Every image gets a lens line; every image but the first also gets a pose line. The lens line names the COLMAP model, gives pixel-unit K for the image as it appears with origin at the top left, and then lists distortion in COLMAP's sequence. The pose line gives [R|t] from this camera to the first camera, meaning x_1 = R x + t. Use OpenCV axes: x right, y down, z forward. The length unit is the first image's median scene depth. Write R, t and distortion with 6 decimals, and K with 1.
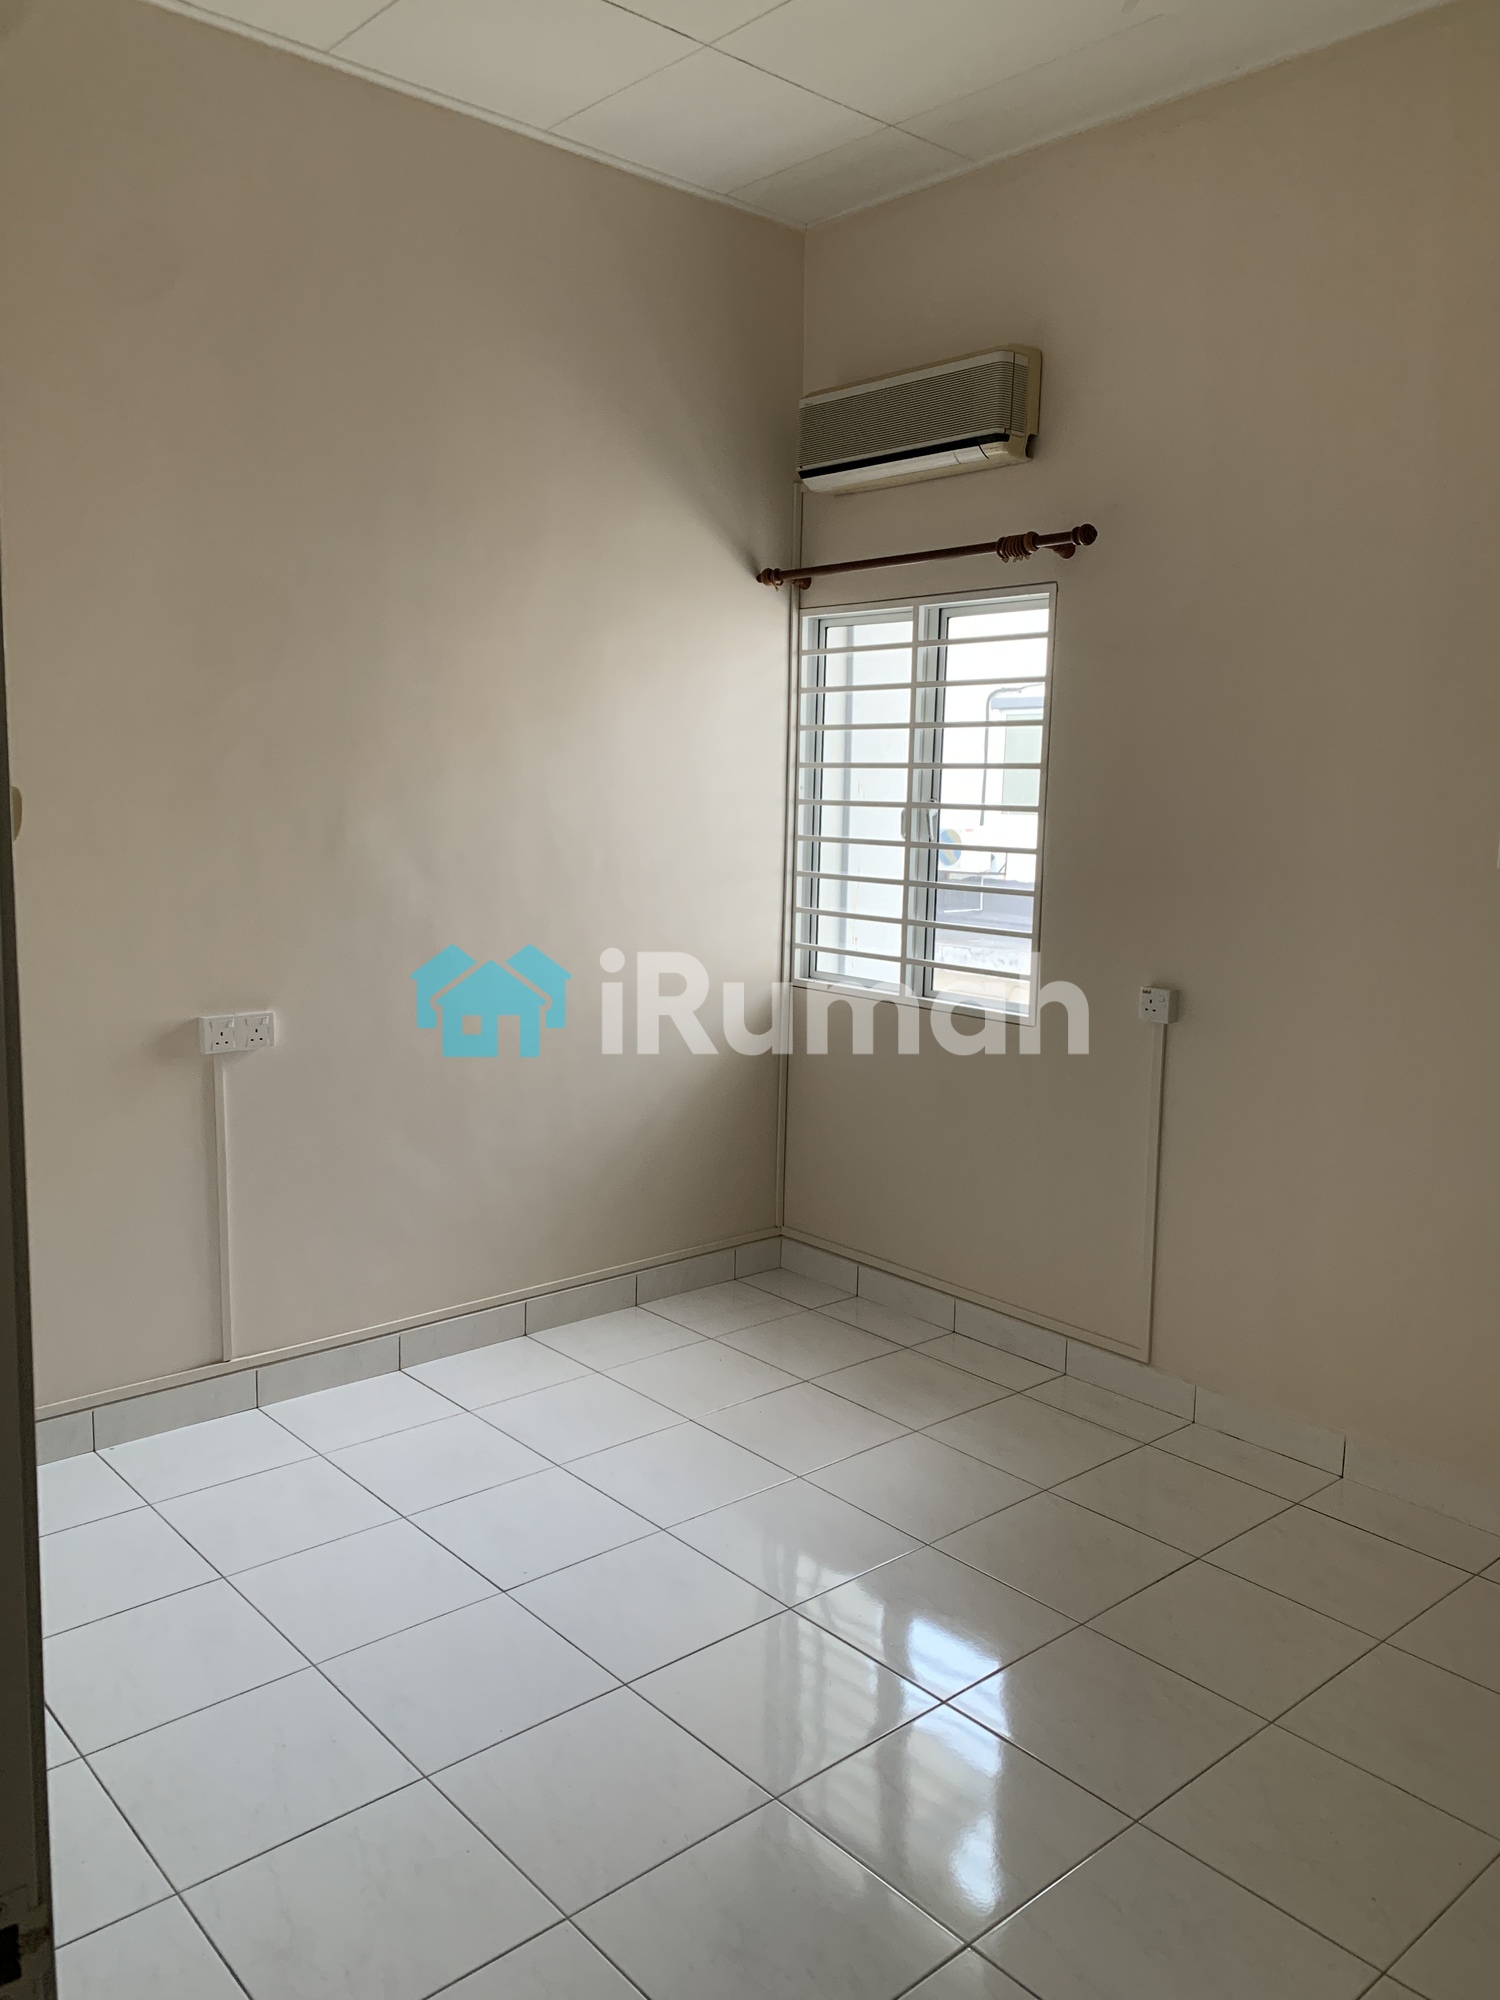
lens RADIAL K [[1530.3, 0, 750.6], [0, 1530.3, 1013.9], [0, 0, 1]] dist [0.024671, 0.001403]
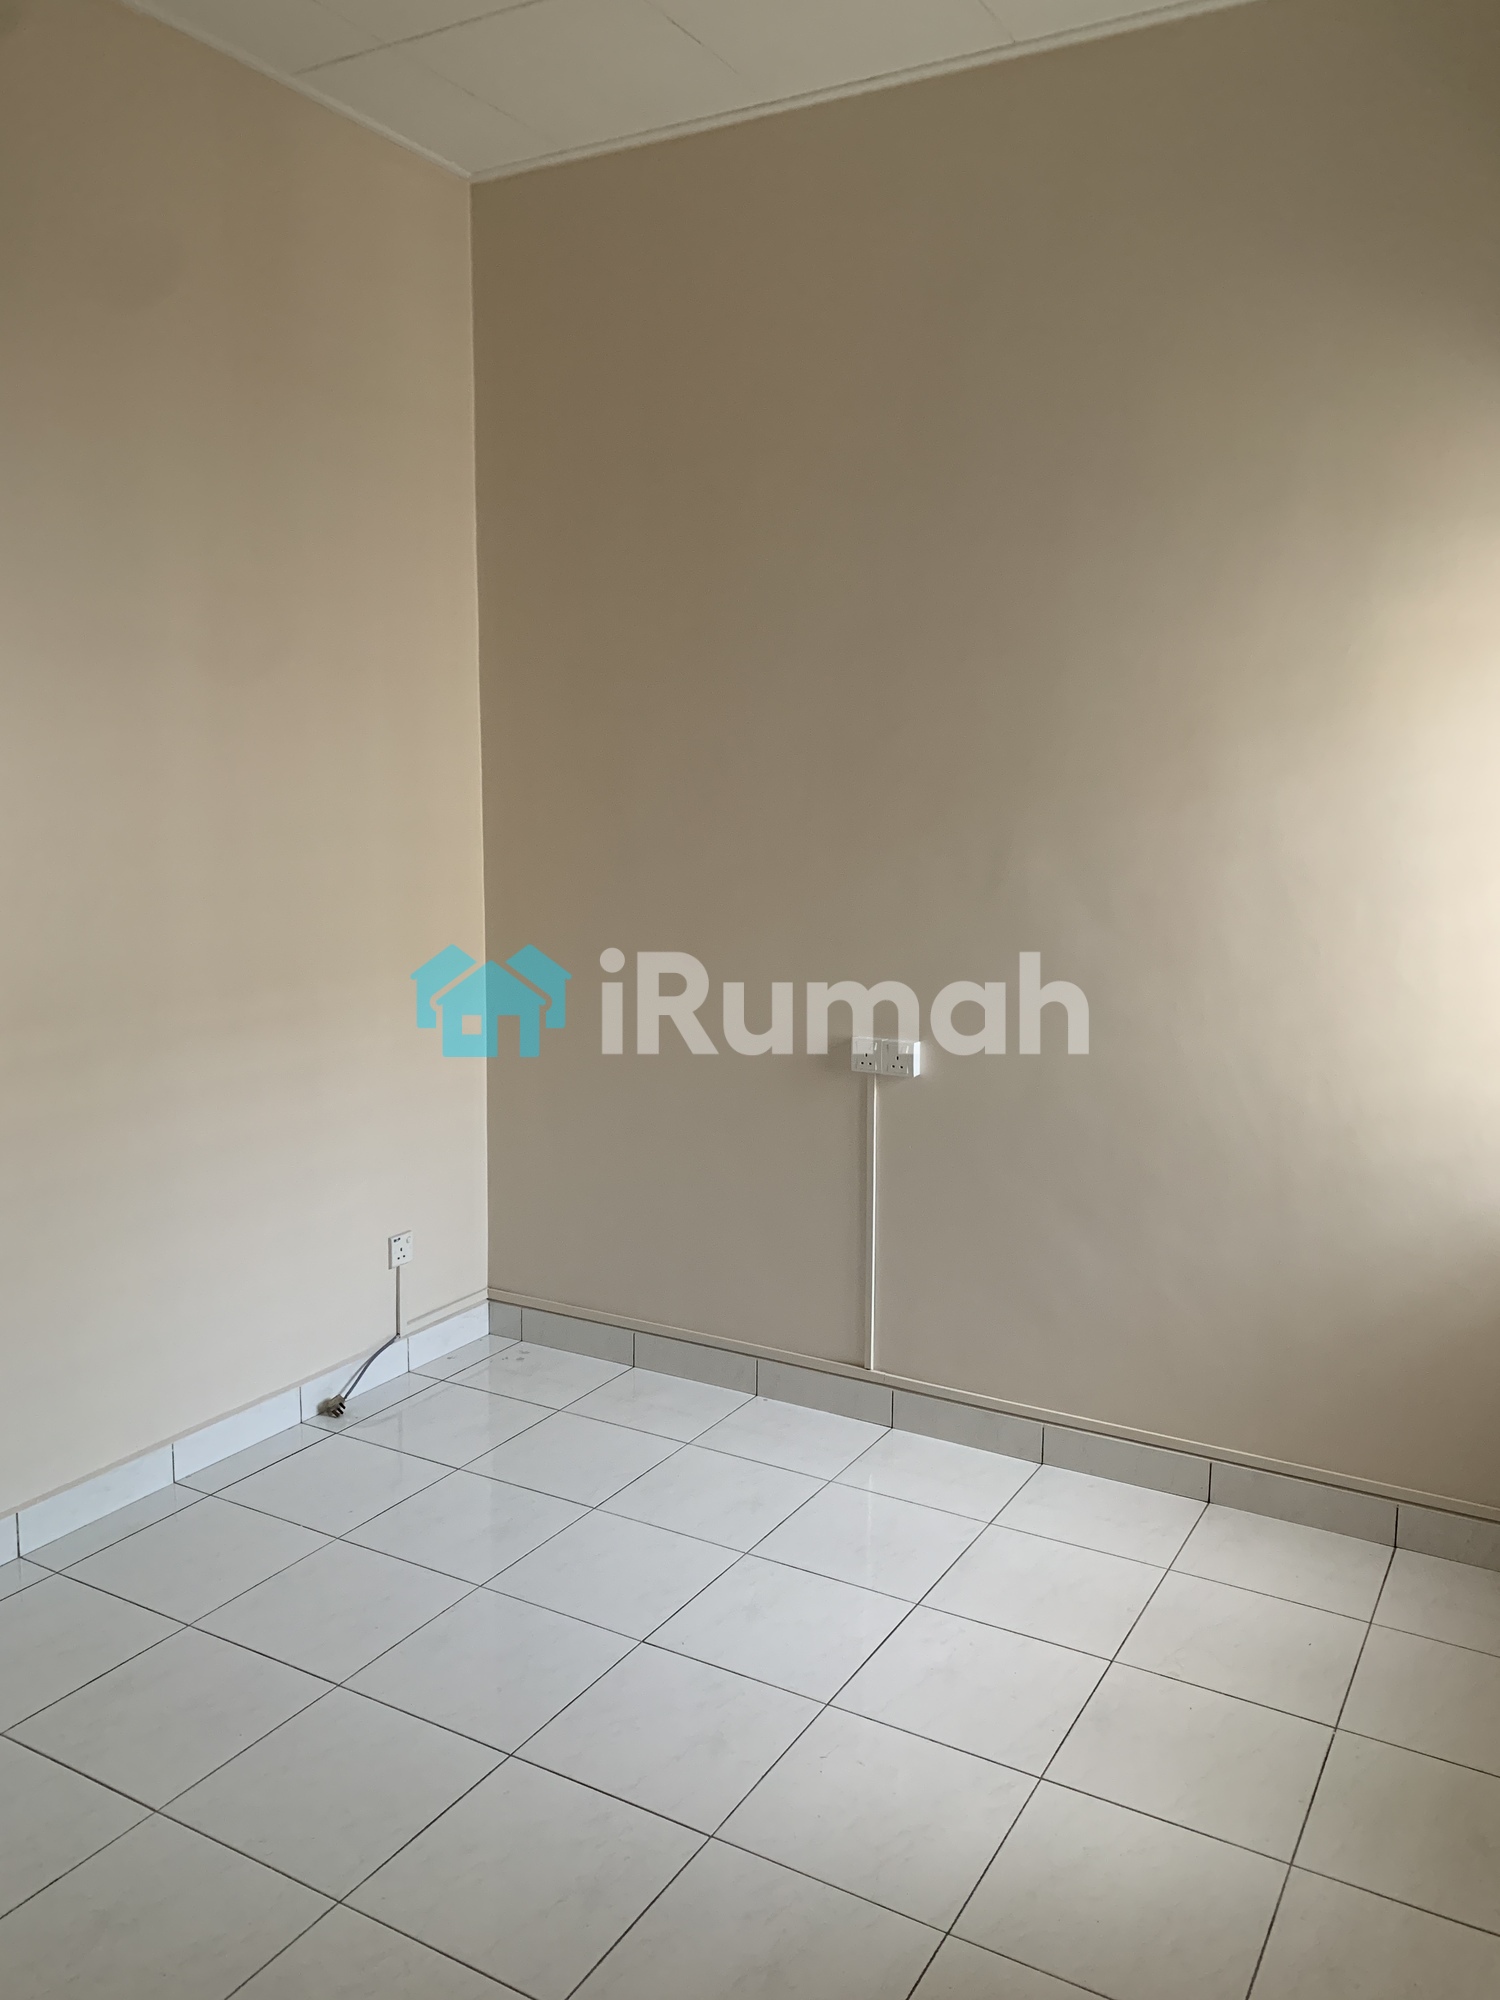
lens RADIAL K [[1530.3, 0, 751.6], [0, 1530.3, 994.0], [0, 0, 1]] dist [0.024671, 0.001403]
pose [[0.321720, 0.114579, -0.939877, 0.593671], [-0.142963, 0.987149, 0.071405, -0.089284], [0.935980, 0.111395, 0.333966, 0.568507]]
